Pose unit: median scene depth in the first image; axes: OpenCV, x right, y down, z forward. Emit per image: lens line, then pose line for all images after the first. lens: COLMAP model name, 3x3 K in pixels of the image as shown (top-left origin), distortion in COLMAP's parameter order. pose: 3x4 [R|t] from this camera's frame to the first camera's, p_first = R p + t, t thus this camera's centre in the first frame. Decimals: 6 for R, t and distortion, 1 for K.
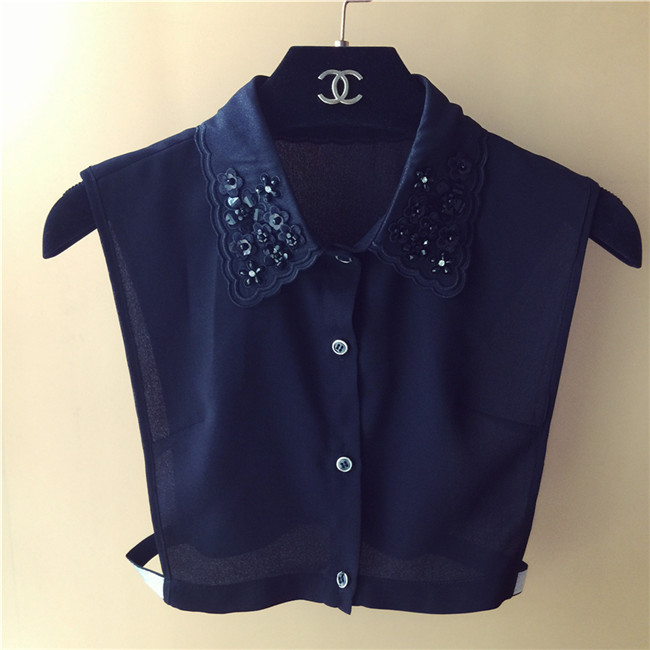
lens RADIAL K [[765.1, 0, 326.3], [0, 765.1, 326.0], [0, 0, 1]] dist [0.053751, -0.053725]
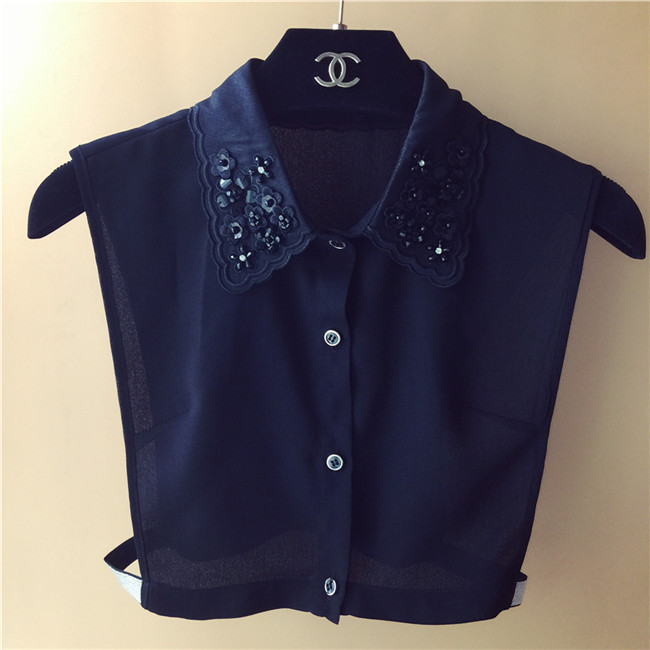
lens RADIAL K [[765.1, 0, 326.3], [0, 765.1, 326.0], [0, 0, 1]] dist [0.053751, -0.053725]
pose [[0.999785, 0.020279, -0.004251, 0.014627], [-0.020504, 0.997848, -0.062283, 0.076142], [0.002979, 0.062357, 0.998049, 0.039593]]
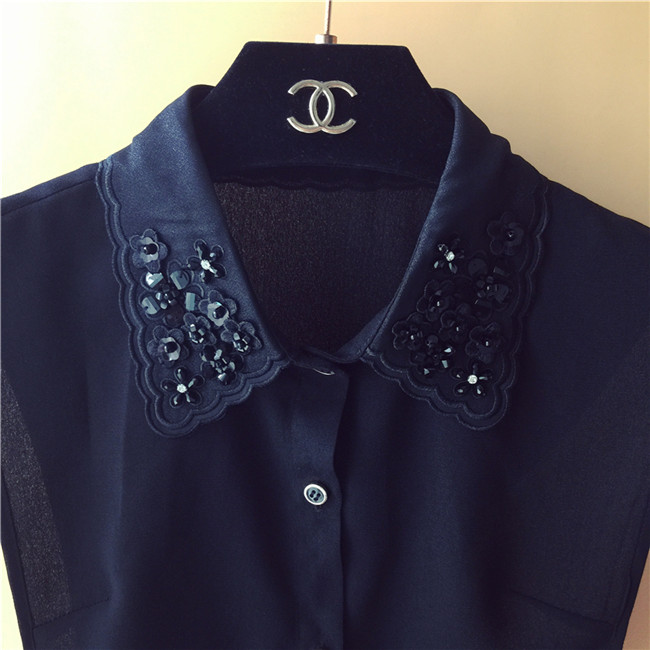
lens RADIAL K [[765.1, 0, 326.3], [0, 765.1, 326.0], [0, 0, 1]] dist [0.053751, -0.053725]
pose [[0.999774, 0.021246, -0.000787, 0.025903], [-0.021234, 0.999693, 0.012752, -0.133710], [0.001058, -0.012732, 0.999918, 0.349232]]
